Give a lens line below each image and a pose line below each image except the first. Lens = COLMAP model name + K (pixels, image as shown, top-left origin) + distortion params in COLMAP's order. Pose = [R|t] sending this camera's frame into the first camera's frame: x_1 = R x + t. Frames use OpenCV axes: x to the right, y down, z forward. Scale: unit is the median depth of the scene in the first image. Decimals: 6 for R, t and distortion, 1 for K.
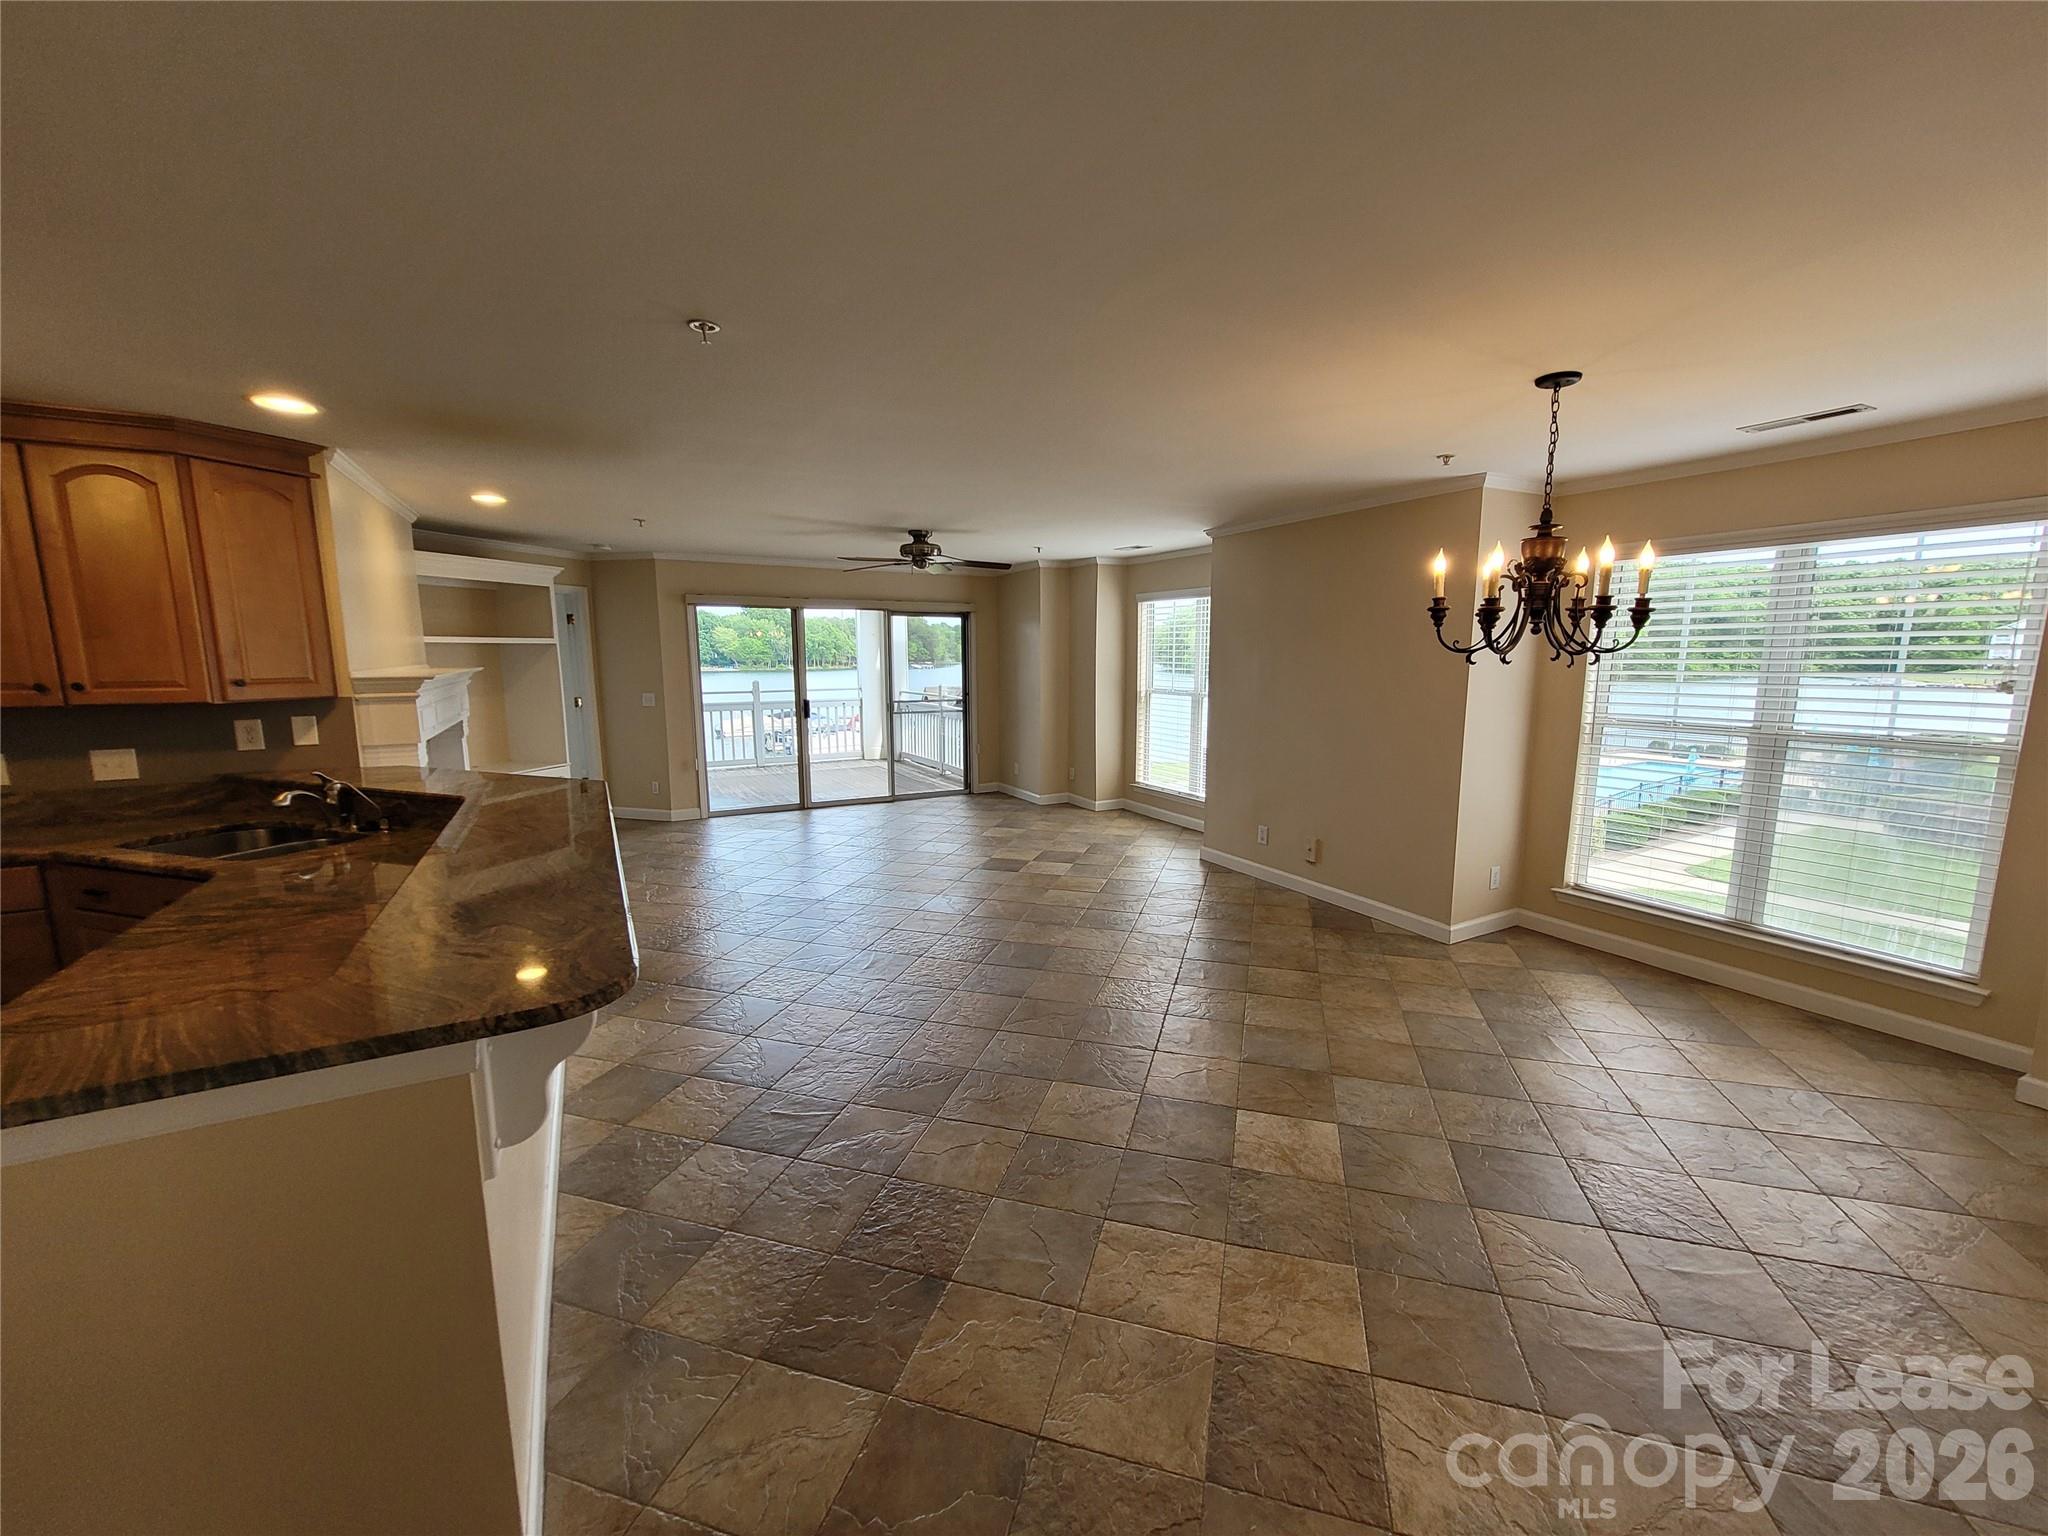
lens RADIAL K [[812.0, 0, 1035.9], [0, 812.0, 776.0], [0, 0, 1]] dist [0.001600, -0.000022]
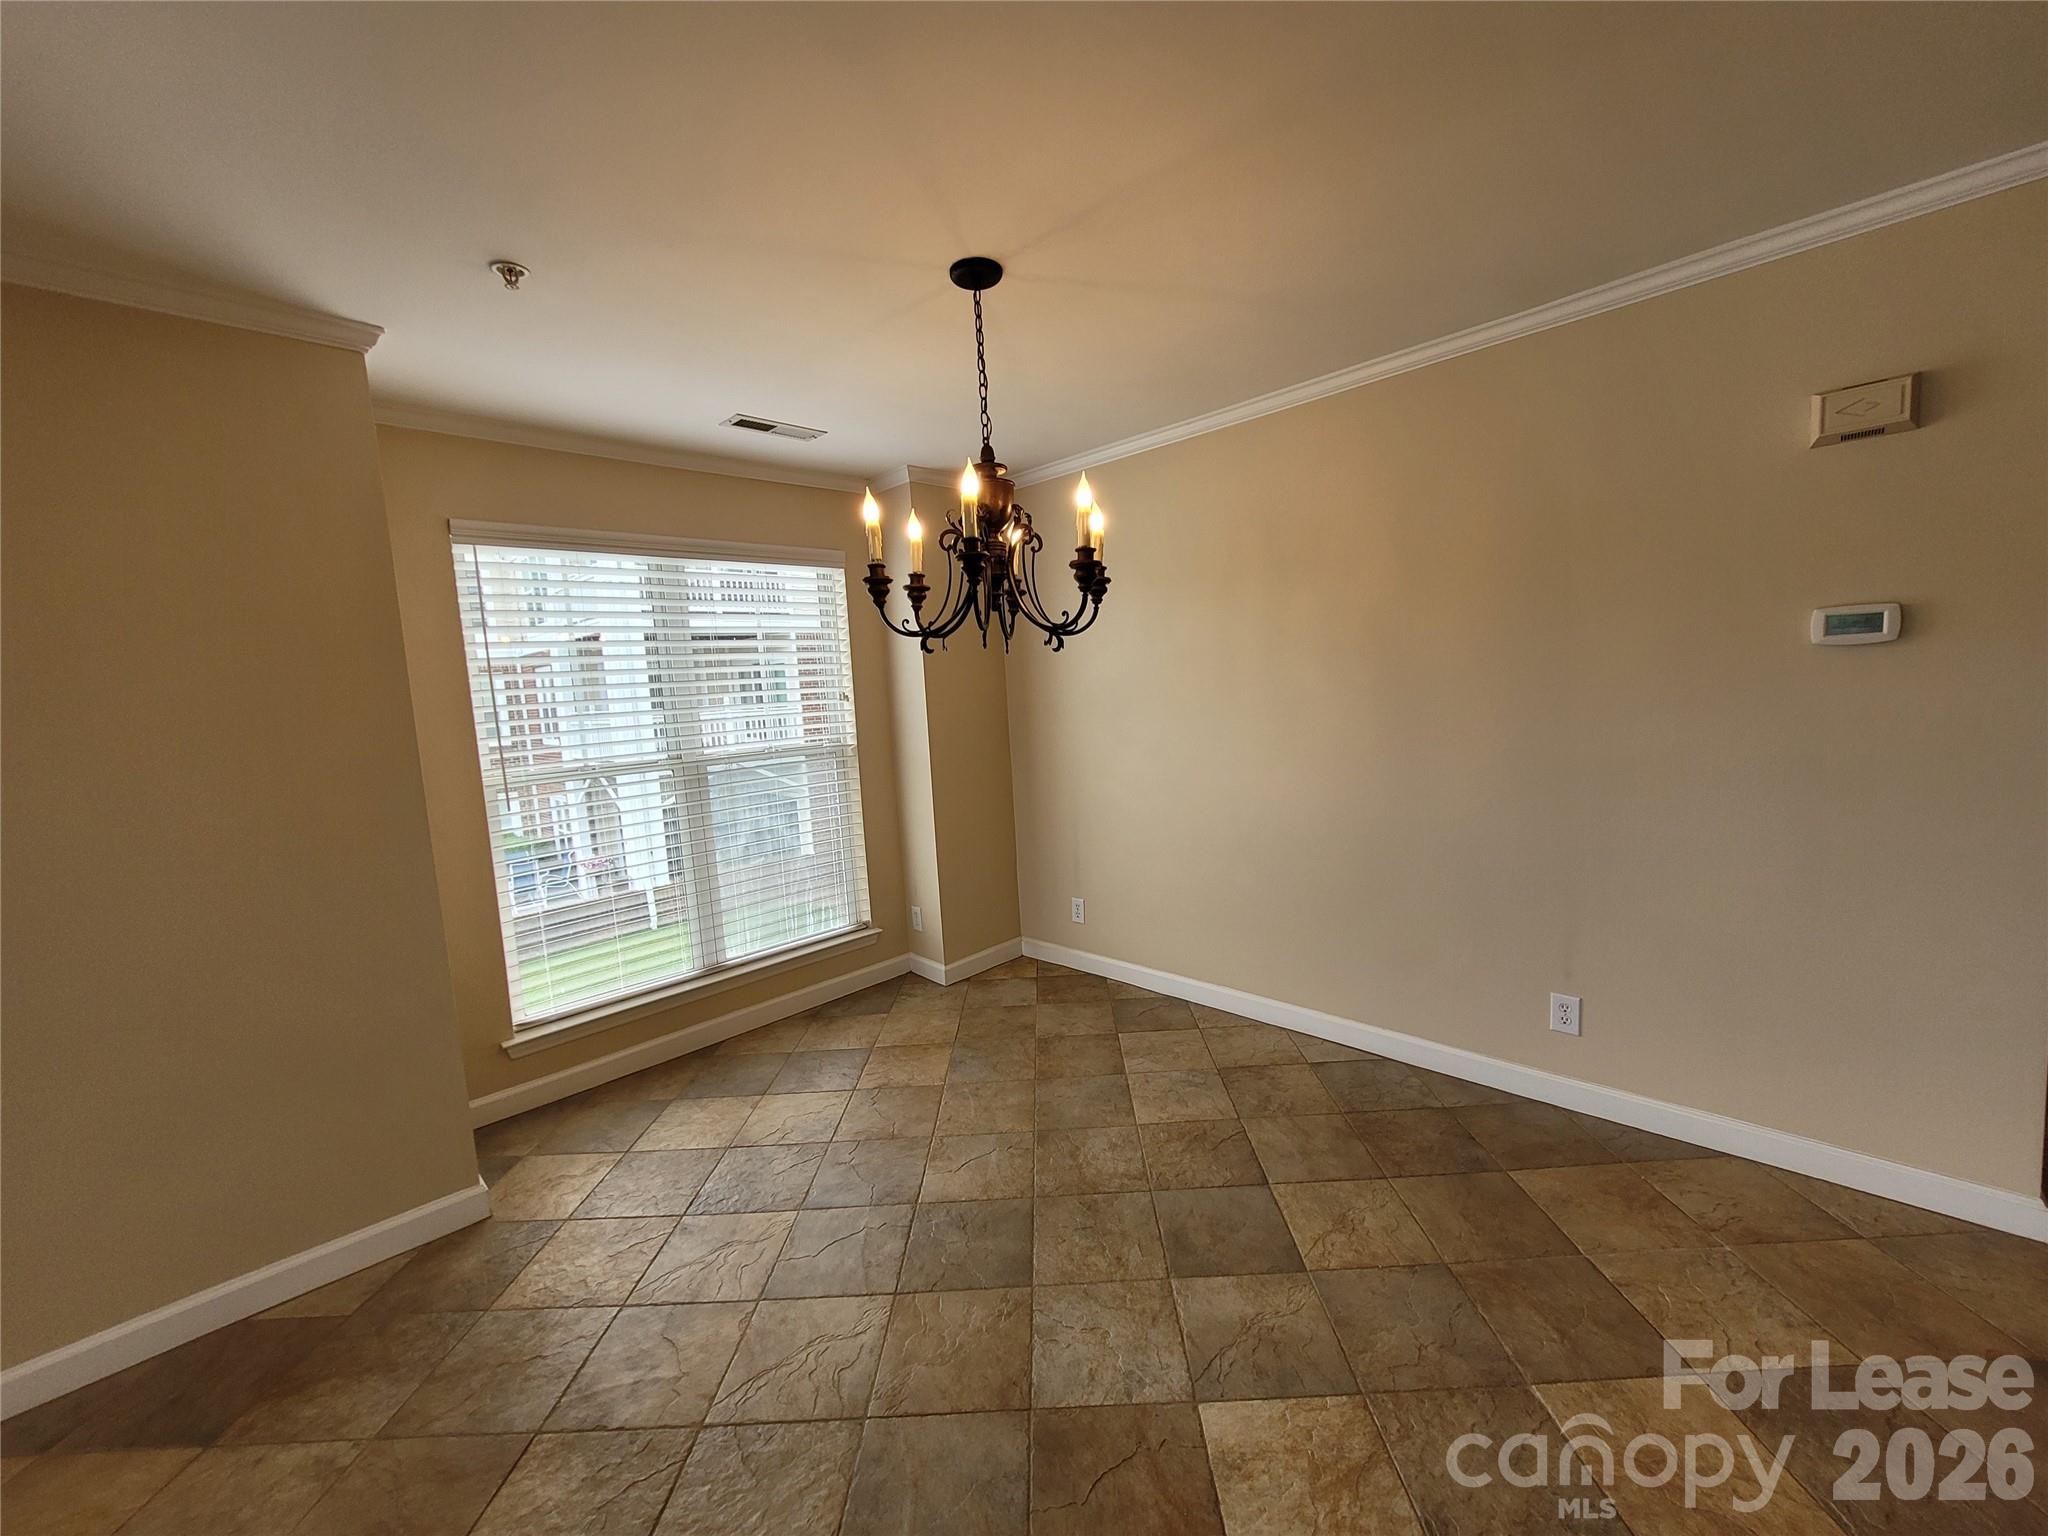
lens RADIAL K [[812.0, 0, 1030.0], [0, 812.0, 777.1], [0, 0, 1]] dist [0.001600, -0.000022]
pose [[-0.281564, -0.093198, 0.955006, -0.090647], [0.200694, 0.967539, 0.153592, -0.098891], [-0.938320, 0.234910, -0.253720, 0.867320]]
